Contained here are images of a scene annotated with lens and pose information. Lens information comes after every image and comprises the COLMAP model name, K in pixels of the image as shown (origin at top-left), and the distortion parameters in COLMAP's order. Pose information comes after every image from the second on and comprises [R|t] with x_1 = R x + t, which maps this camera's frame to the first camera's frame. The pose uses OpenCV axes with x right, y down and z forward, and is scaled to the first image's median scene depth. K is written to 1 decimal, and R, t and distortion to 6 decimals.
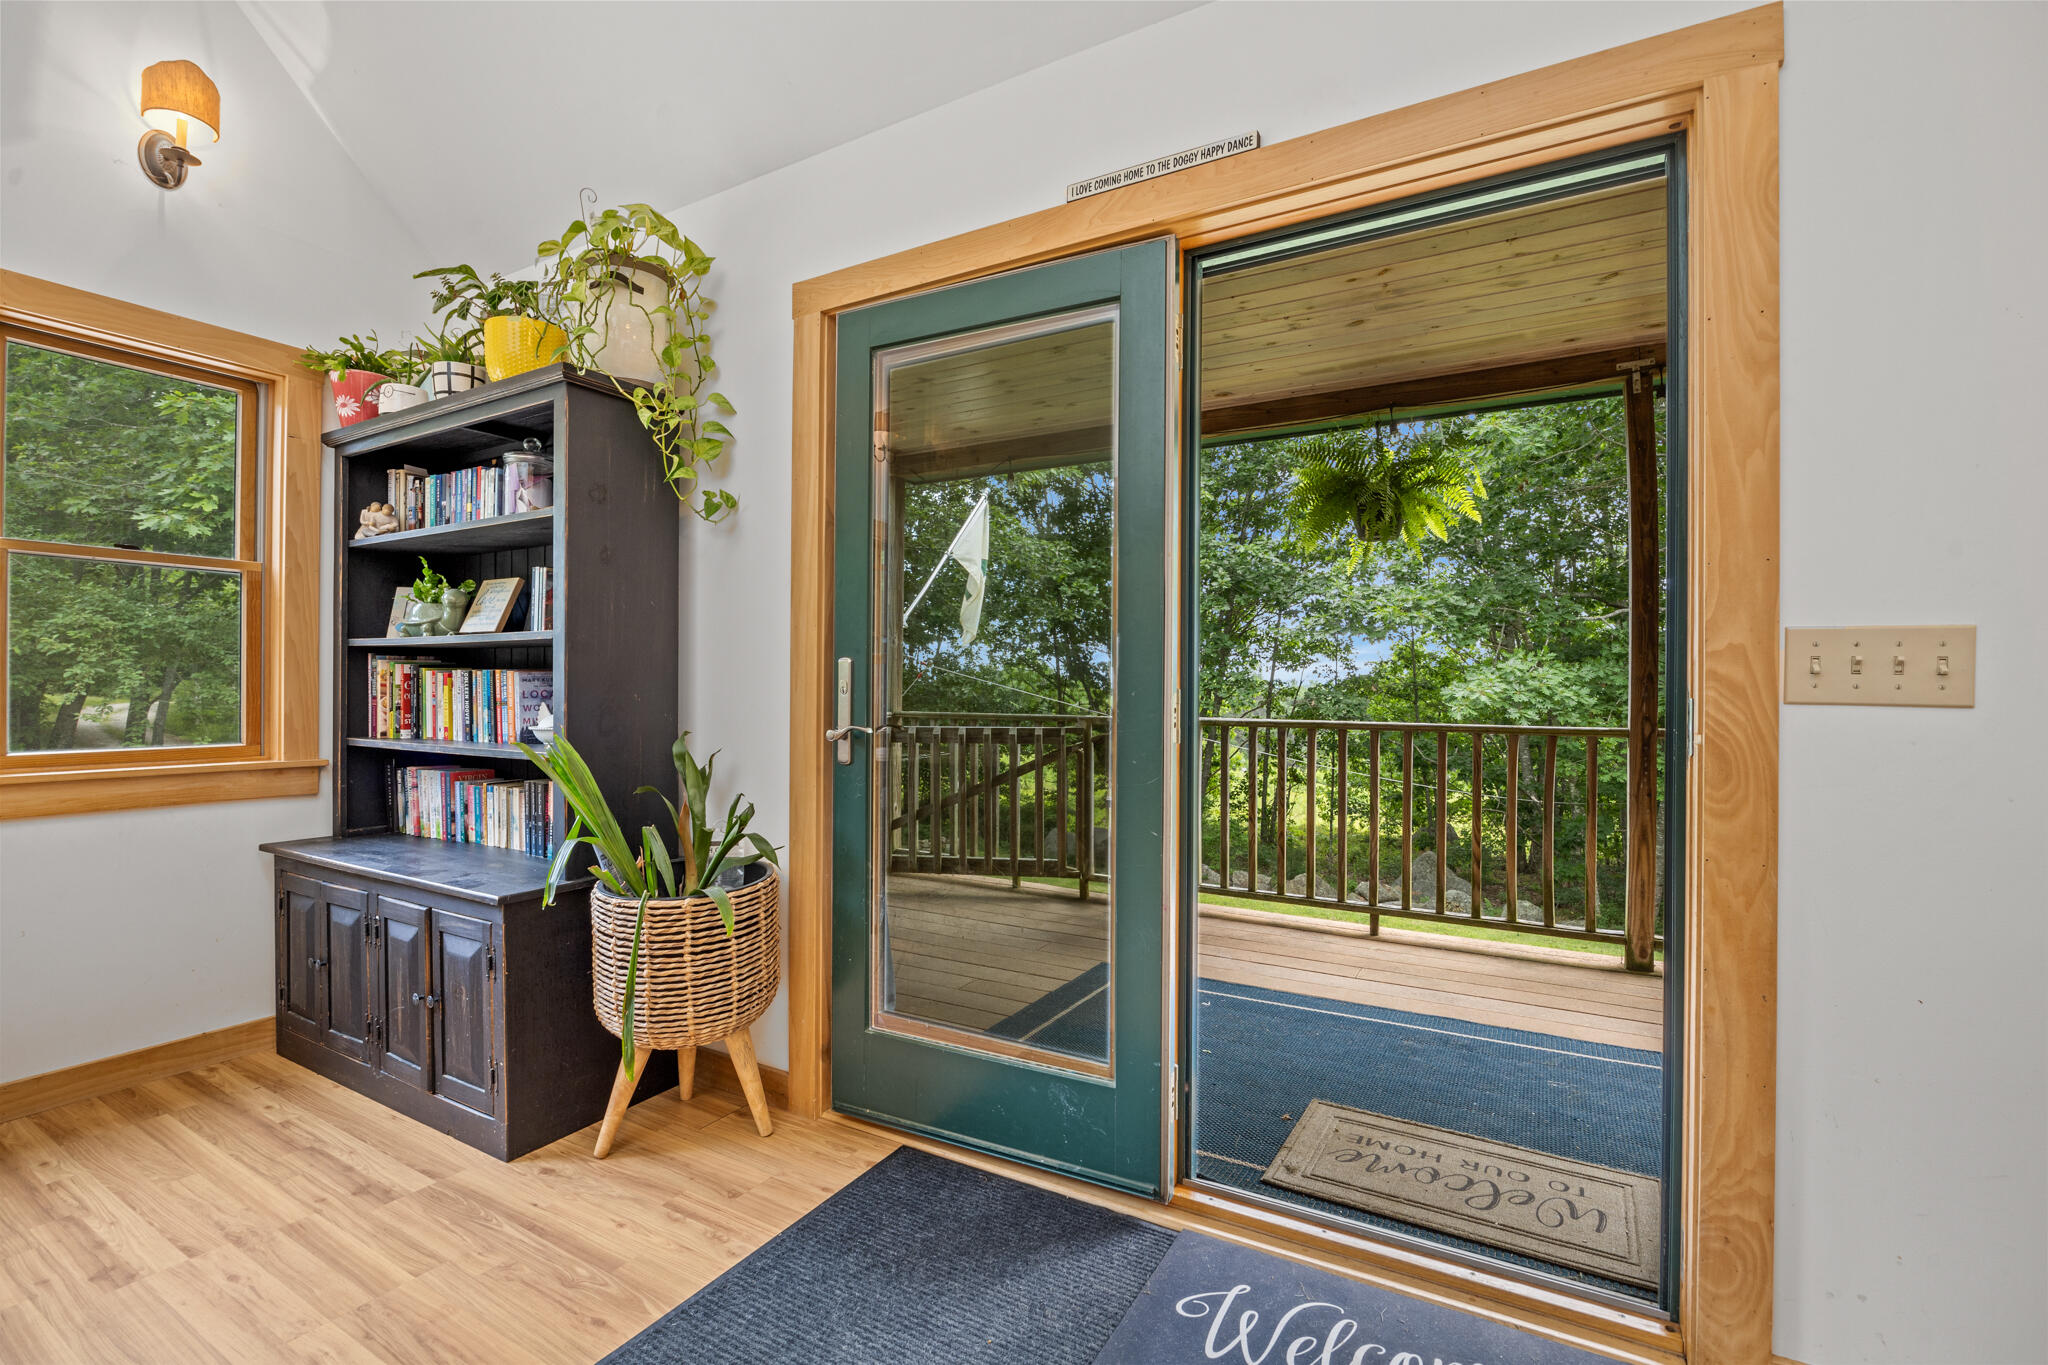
lens RADIAL K [[874.9, 0, 1024.0], [0, 874.9, 682.5], [0, 0, 1]] dist [0.000034, -0.000033]
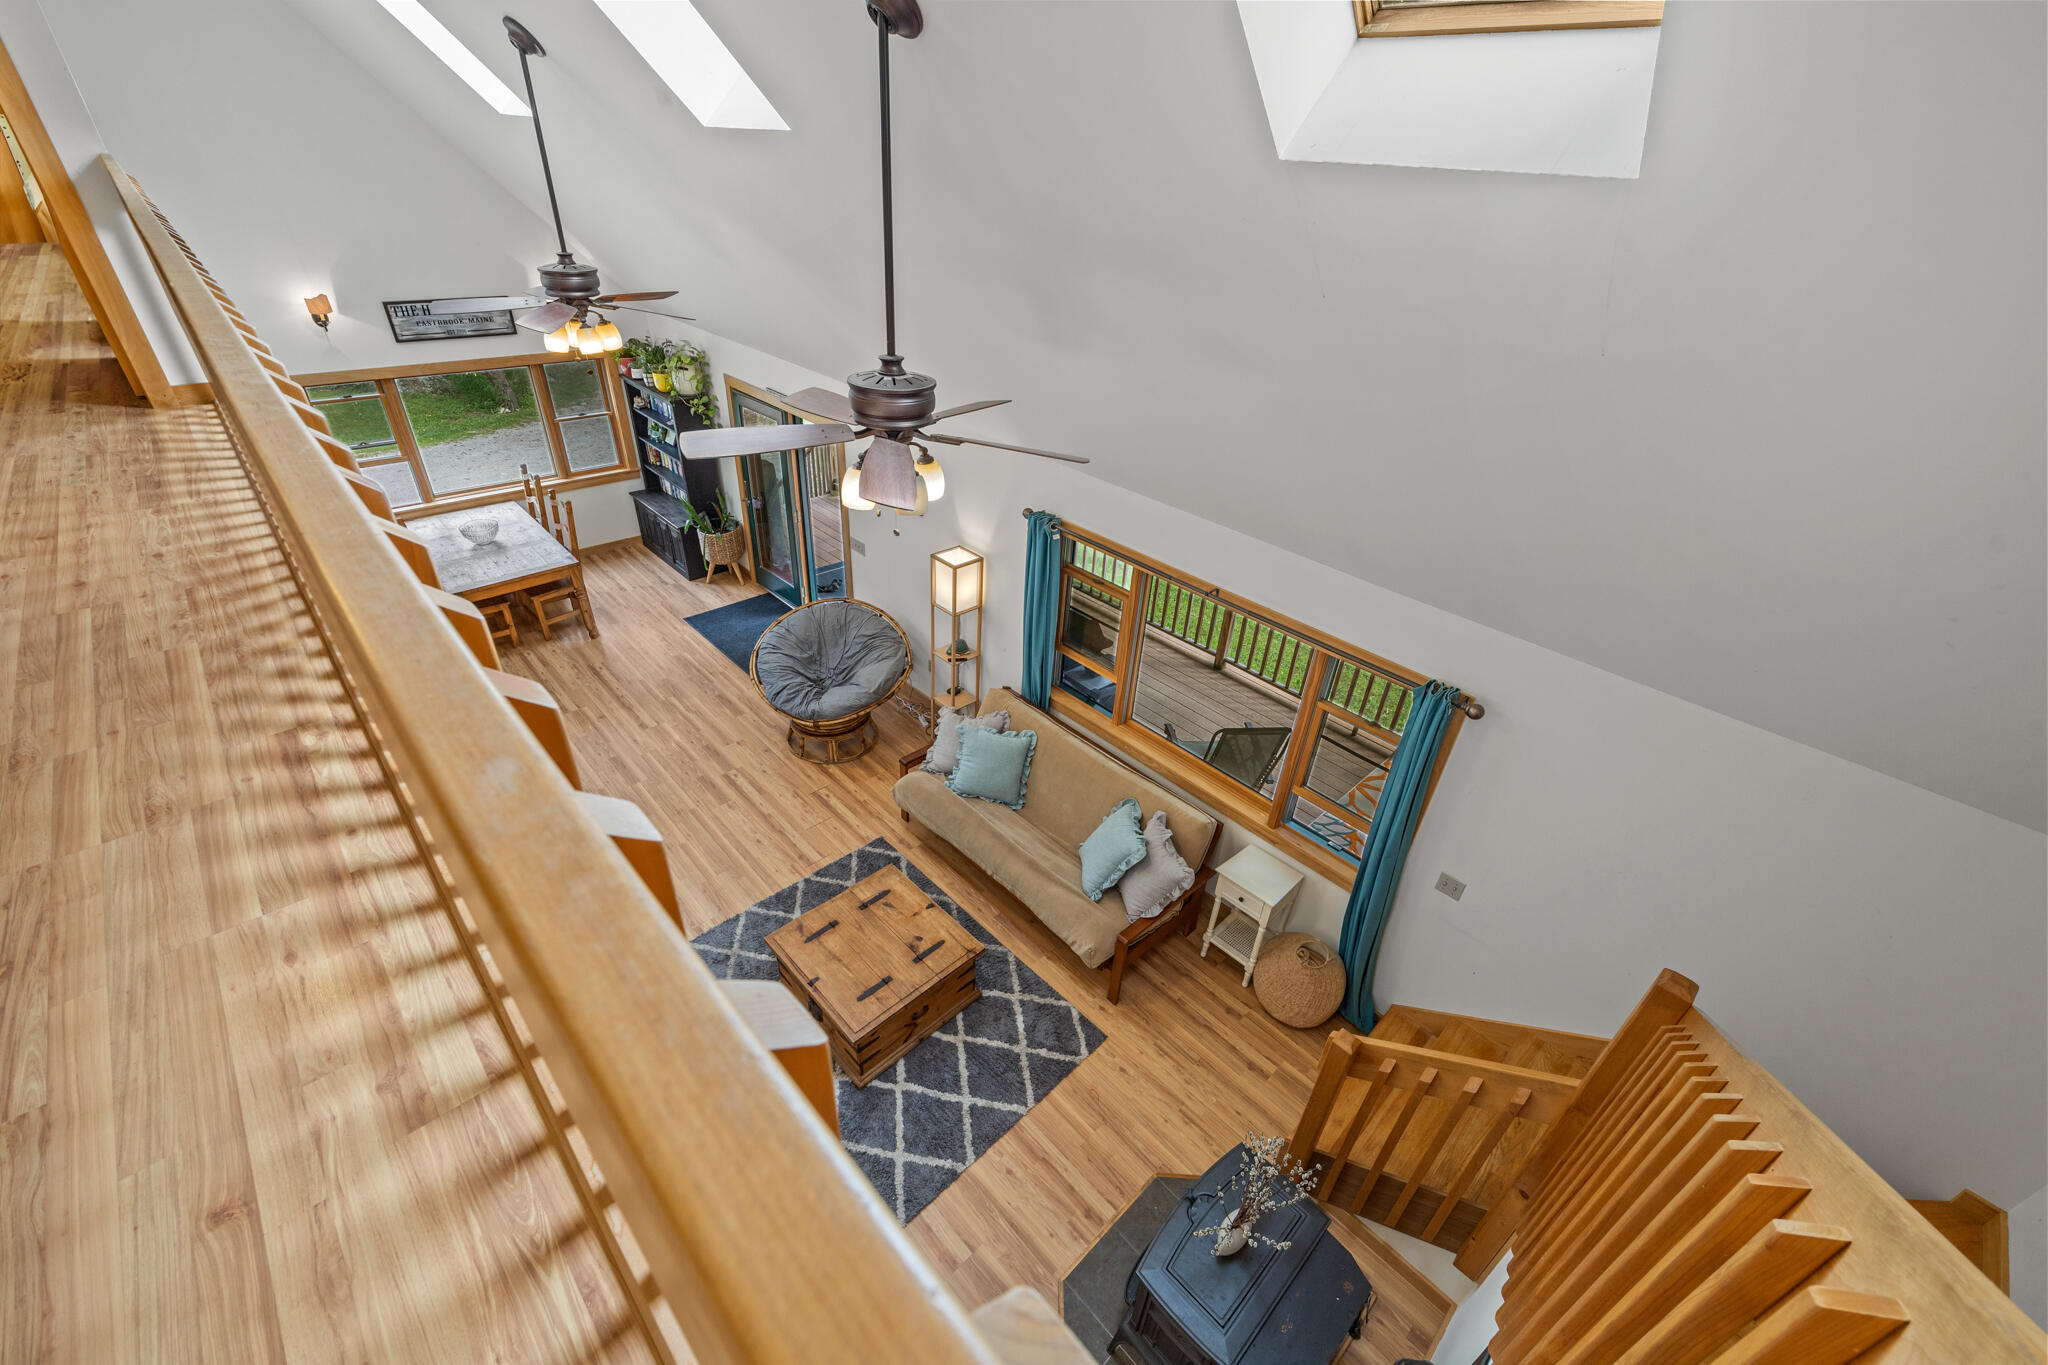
lens RADIAL K [[823.7, 0, 1024.0], [0, 823.7, 682.5], [0, 0, 1]] dist [-0.000408, -0.000033]
pose [[0.953849, 0.206316, -0.218186, 1.982963], [-0.059386, 0.841852, 0.536432, -1.325055], [0.294354, -0.498718, 0.815252, -2.105066]]
